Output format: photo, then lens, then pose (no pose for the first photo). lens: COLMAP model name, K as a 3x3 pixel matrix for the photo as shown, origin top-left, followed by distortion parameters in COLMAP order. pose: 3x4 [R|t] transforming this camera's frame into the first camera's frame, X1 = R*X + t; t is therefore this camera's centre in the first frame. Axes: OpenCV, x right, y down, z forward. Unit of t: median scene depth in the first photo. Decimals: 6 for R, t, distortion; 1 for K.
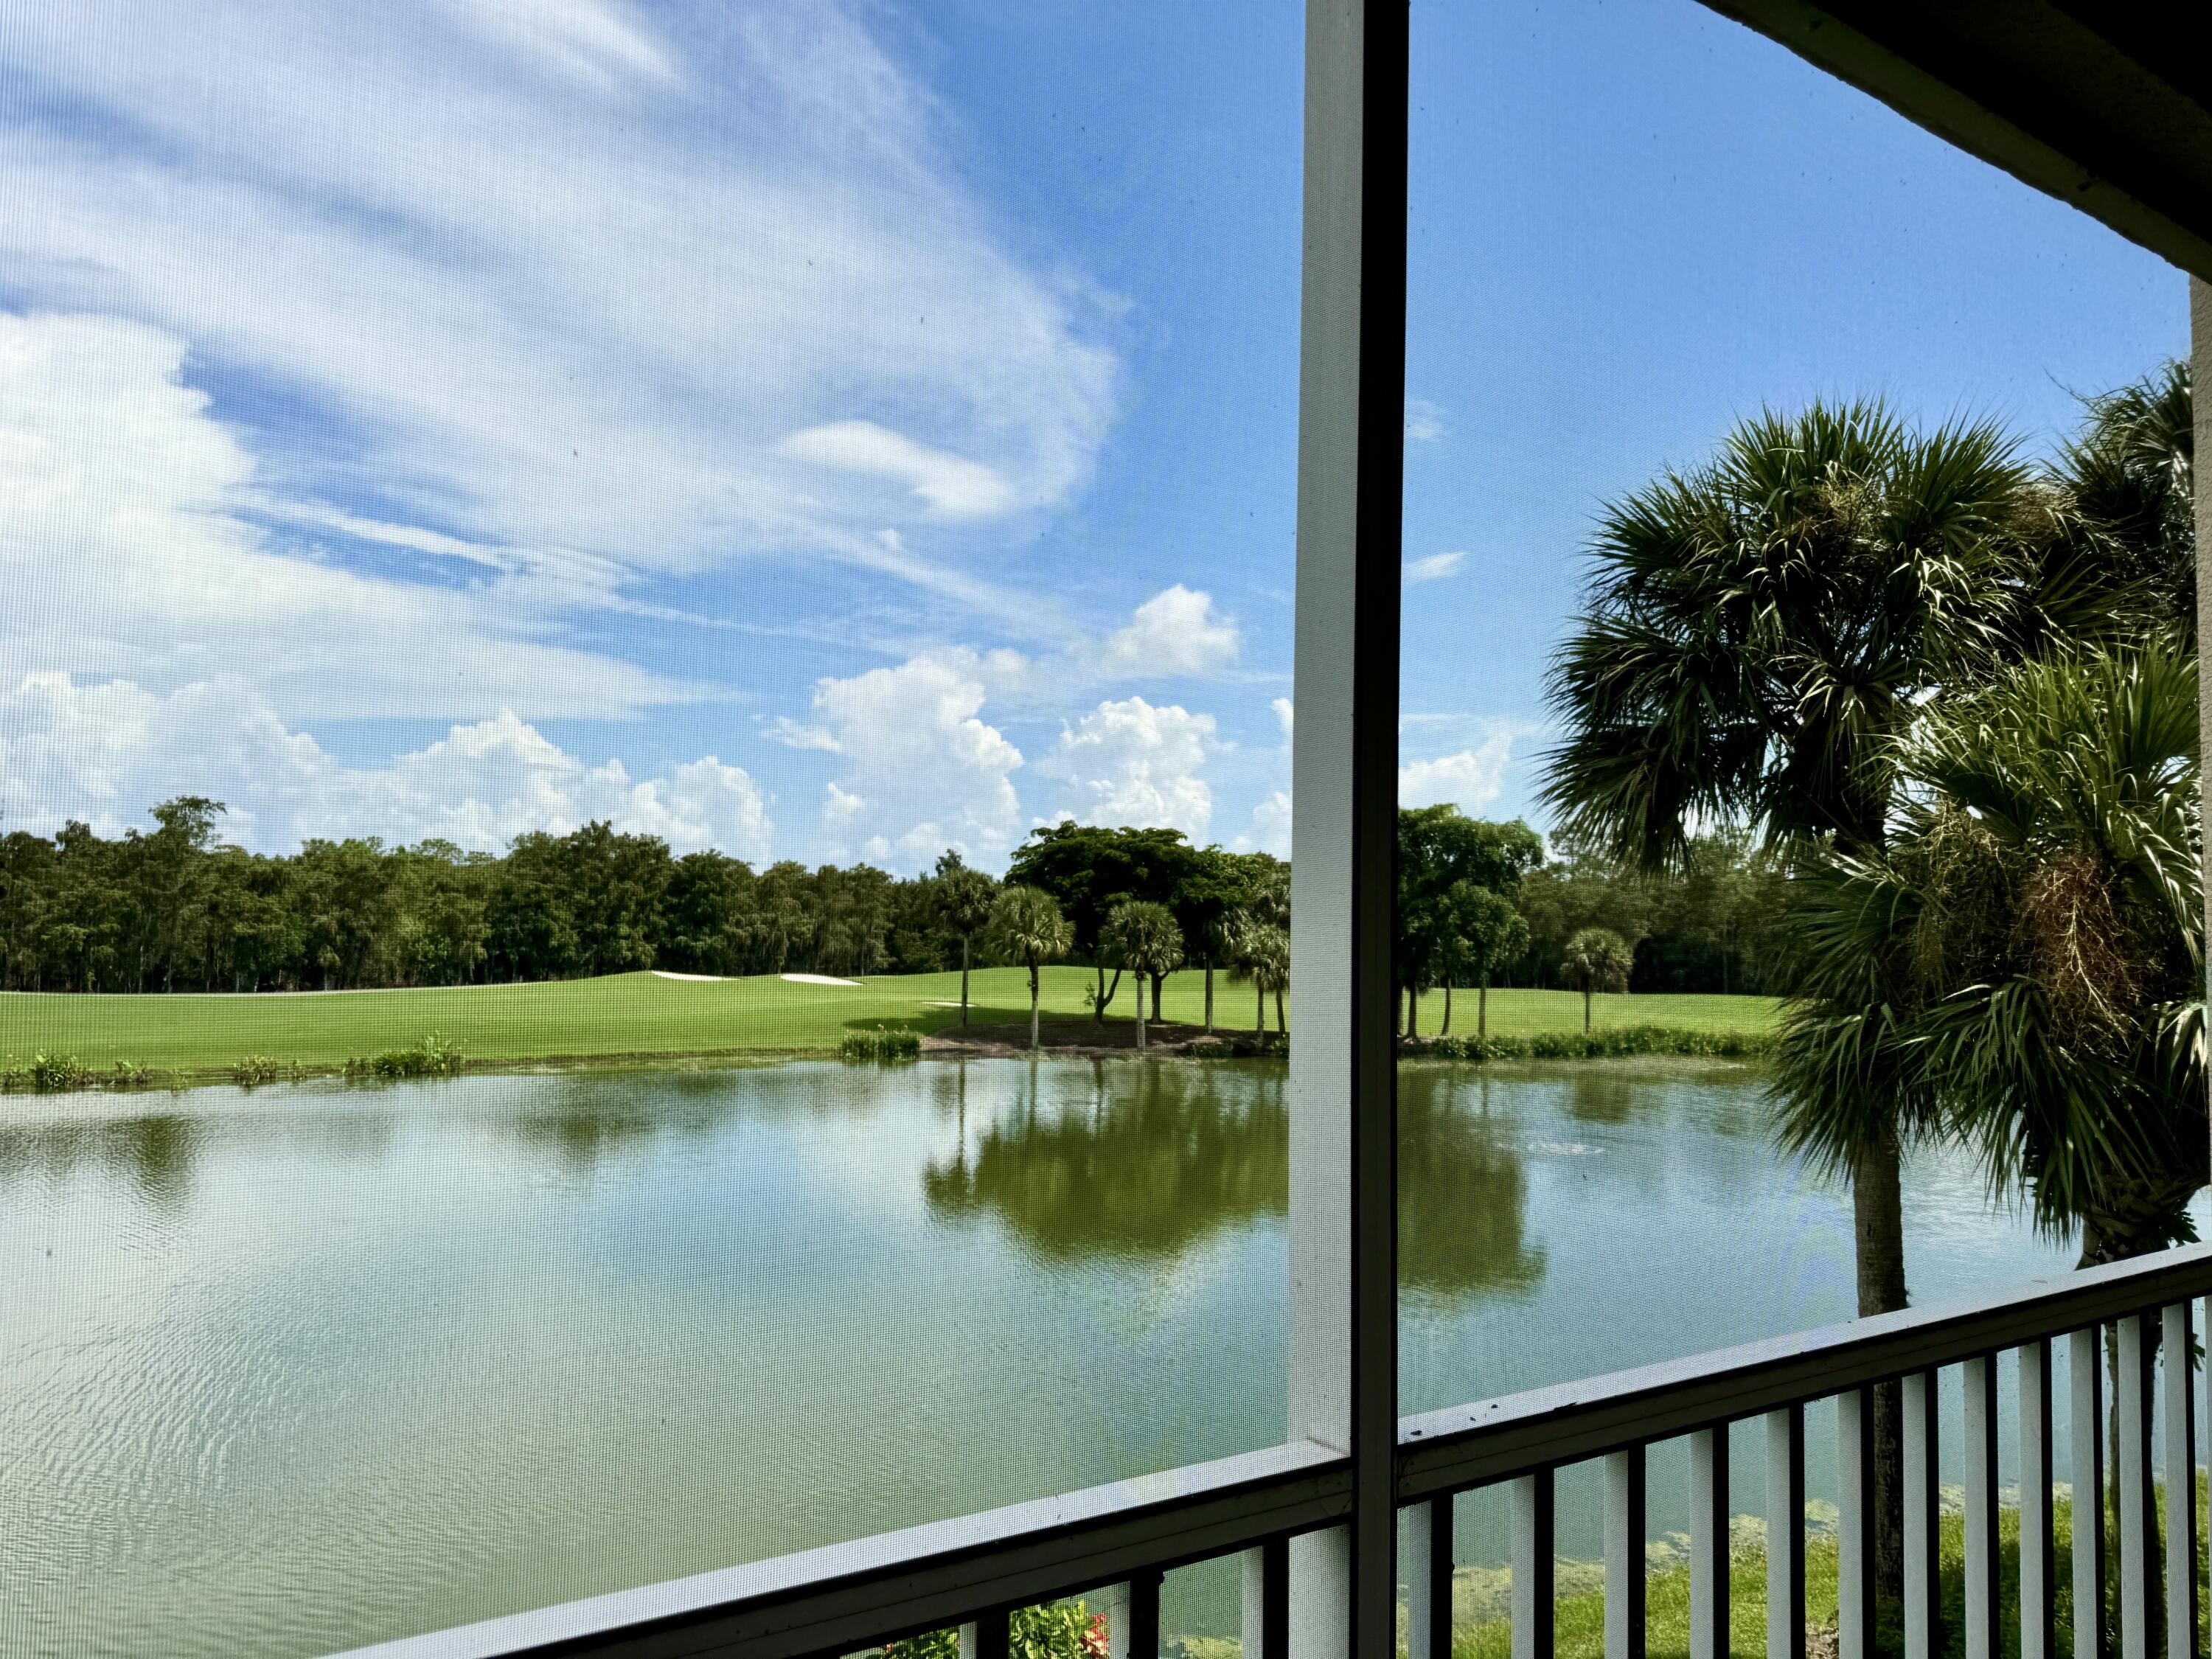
lens RADIAL K [[1523.6, 0, 1106.0], [0, 1523.6, 829.5], [0, 0, 1]] dist [0.003021, 0.000981]
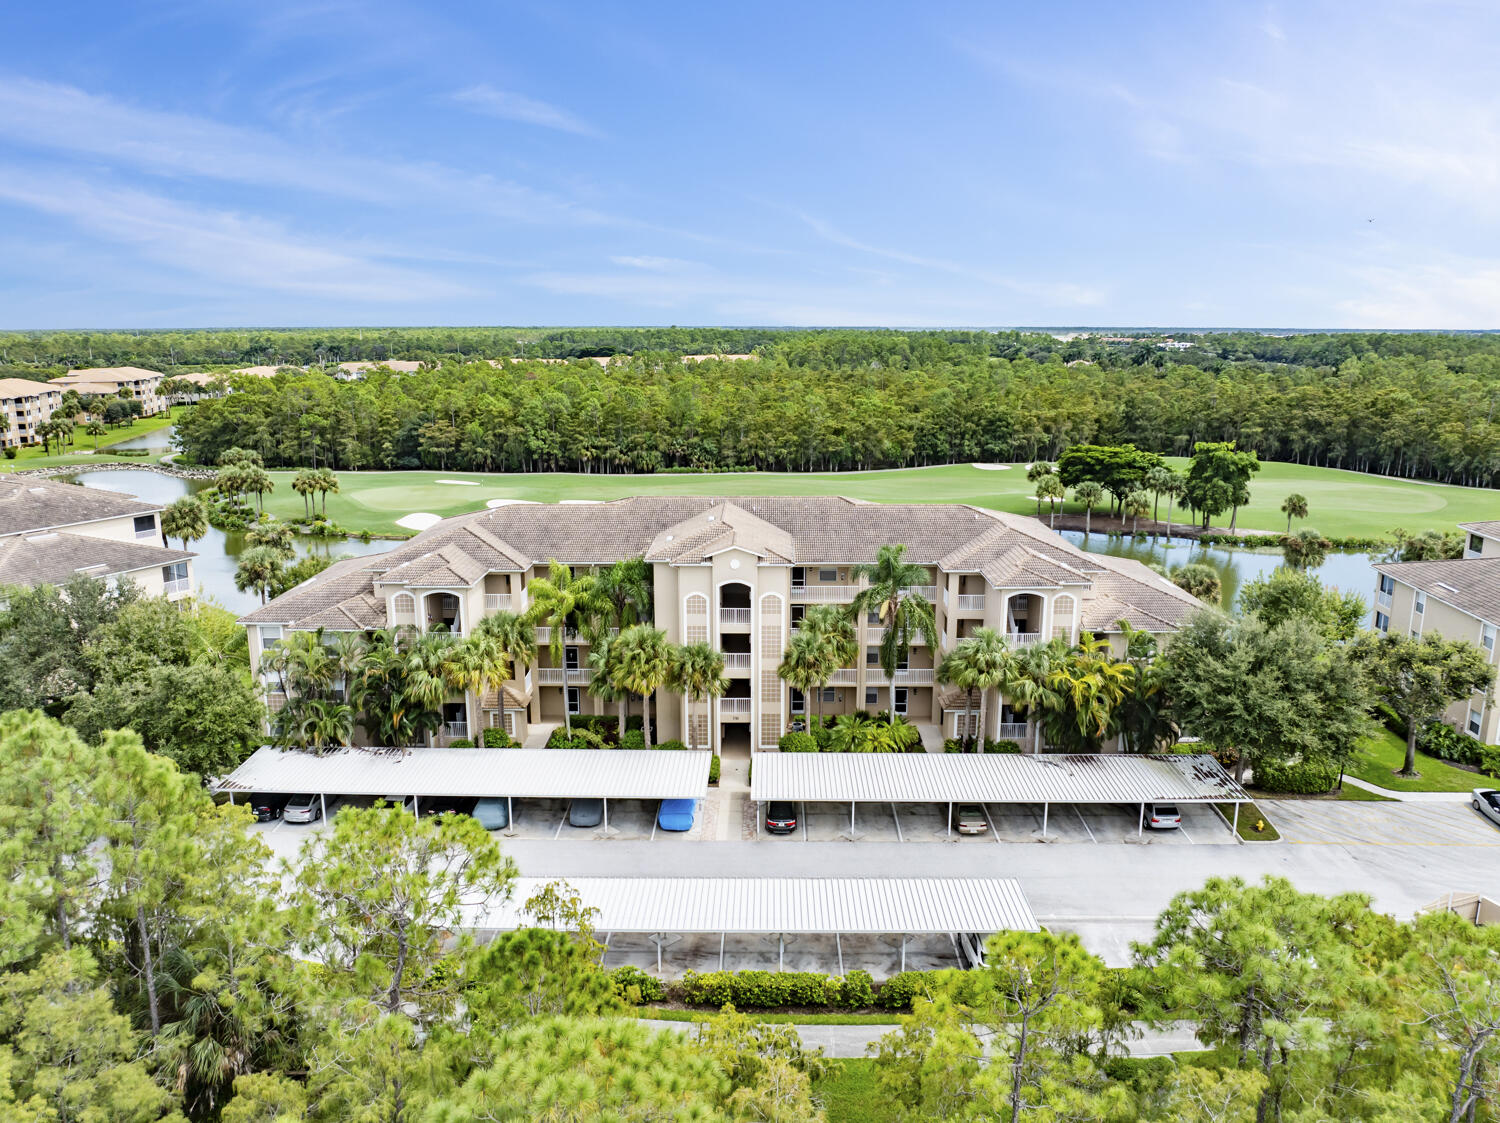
lens RADIAL K [[1033.2, 0, 750.0], [0, 1033.2, 561.5], [0, 0, 1]] dist [0.003021, 0.000981]
pose [[0.823386, 0.101967, -0.558246, 0.368282], [0.058511, 0.963227, 0.262240, -0.220225], [0.564458, -0.248589, 0.787141, -0.595699]]
